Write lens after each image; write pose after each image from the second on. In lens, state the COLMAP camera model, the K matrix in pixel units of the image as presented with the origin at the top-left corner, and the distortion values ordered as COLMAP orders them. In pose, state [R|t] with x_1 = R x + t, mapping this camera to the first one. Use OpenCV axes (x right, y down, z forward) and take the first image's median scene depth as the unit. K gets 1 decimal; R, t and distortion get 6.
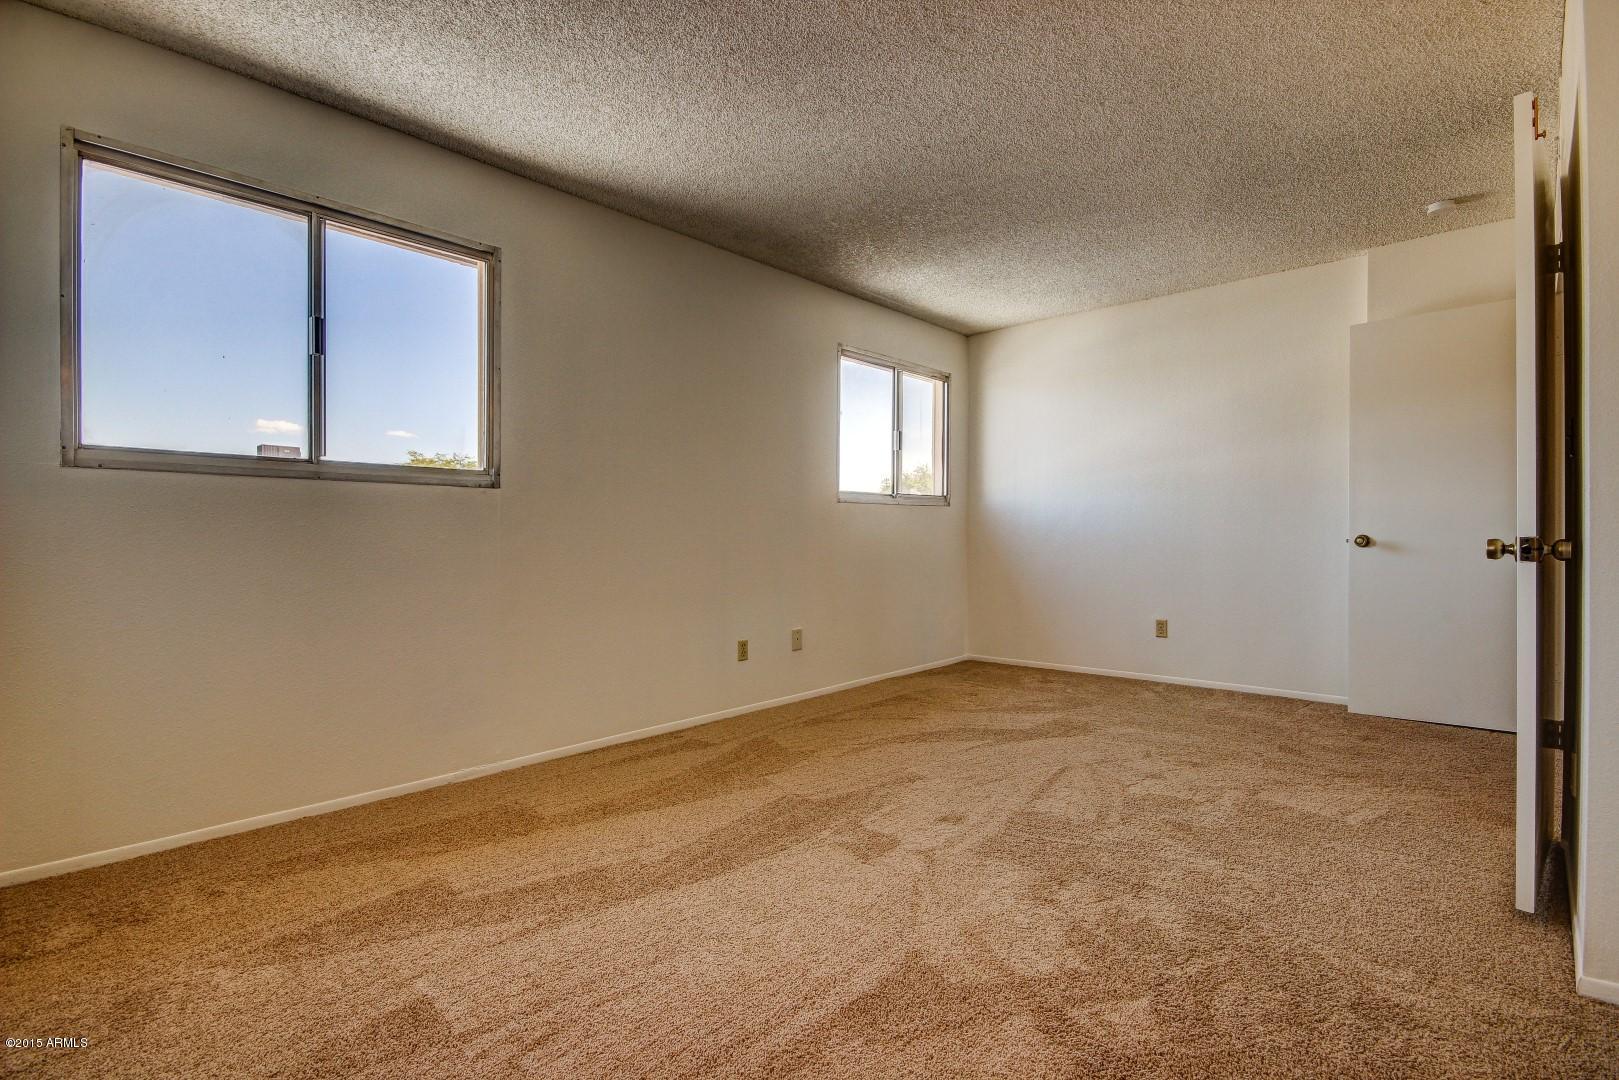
lens RADIAL K [[780.5, 0, 809.5], [0, 780.5, 540.0], [0, 0, 1]] dist [0.070226, -0.011433]
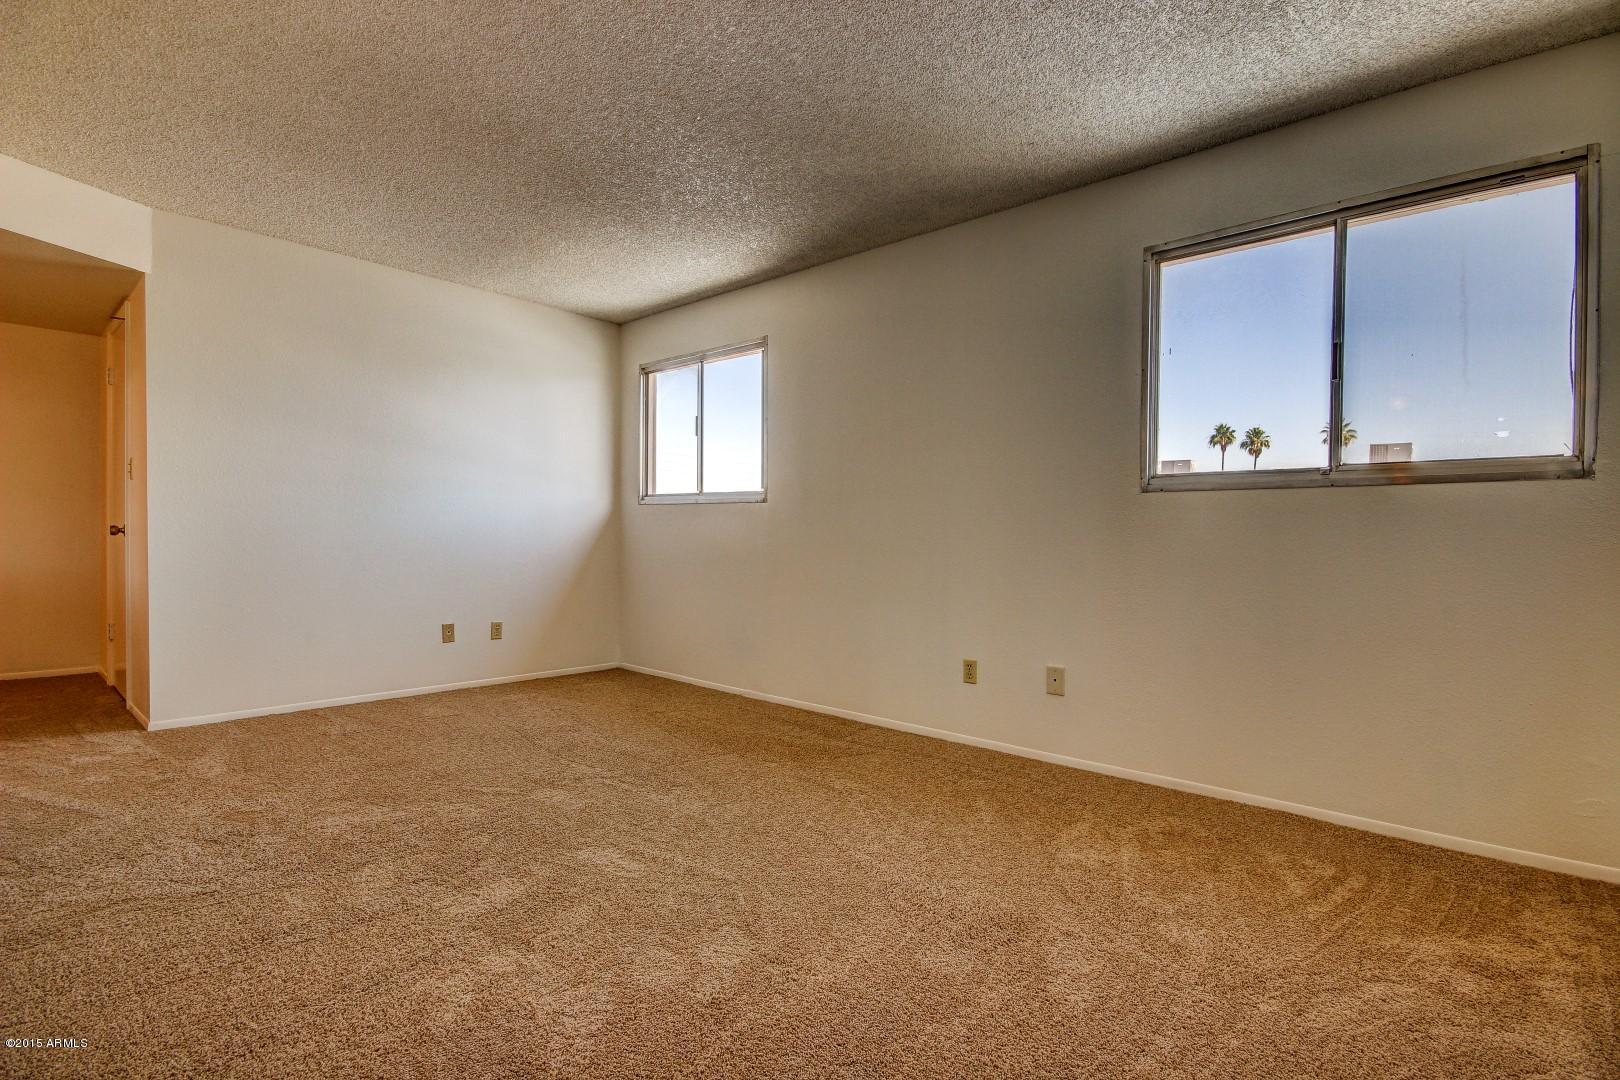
lens RADIAL K [[772.8, 0, 821.6], [0, 772.8, 545.0], [0, 0, 1]] dist [0.002278, -0.009653]
pose [[0.024043, 0.014265, -0.999609, 0.706360], [-0.019723, 0.999710, 0.013792, -0.006872], [0.999516, 0.019384, 0.024317, 0.751420]]
